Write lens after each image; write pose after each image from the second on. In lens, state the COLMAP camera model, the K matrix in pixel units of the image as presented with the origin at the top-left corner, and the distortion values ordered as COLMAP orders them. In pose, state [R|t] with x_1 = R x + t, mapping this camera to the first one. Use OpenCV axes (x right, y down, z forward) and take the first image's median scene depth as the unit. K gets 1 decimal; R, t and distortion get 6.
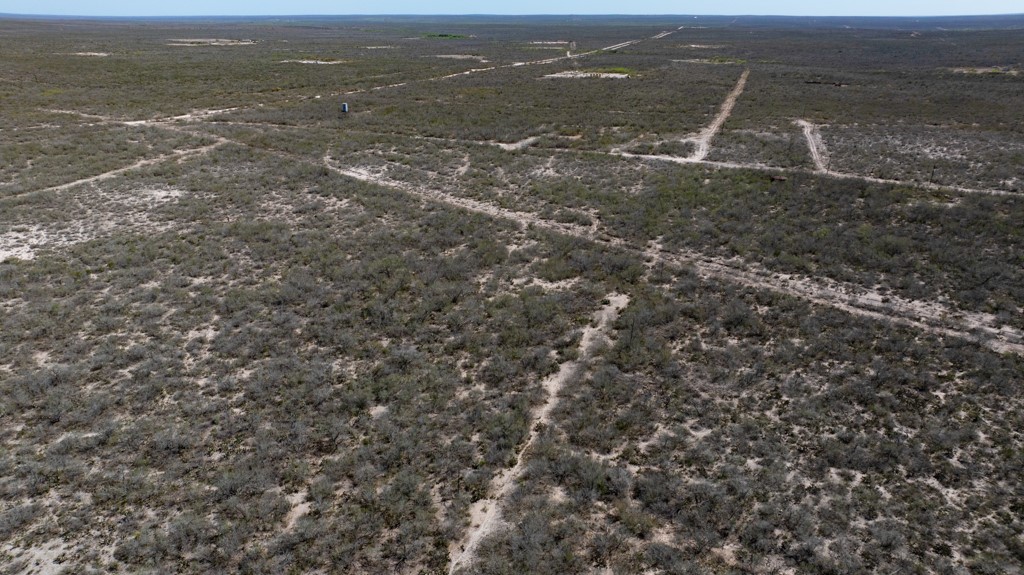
lens RADIAL K [[739.8, 0, 511.3], [0, 739.8, 286.2], [0, 0, 1]] dist [-0.040050, 0.073682]
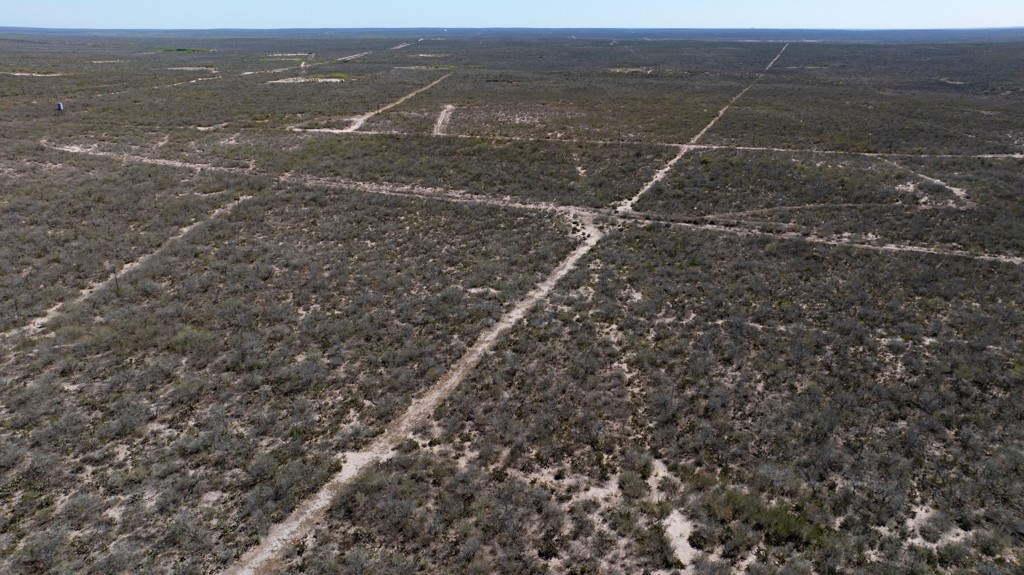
lens RADIAL K [[739.8, 0, 512.9], [0, 739.8, 287.8], [0, 0, 1]] dist [-0.040050, 0.073682]
pose [[0.952856, -0.104077, 0.285016, 0.112528], [0.108080, 0.994141, 0.001693, 0.140659], [-0.283522, 0.029192, 0.958521, -0.369666]]
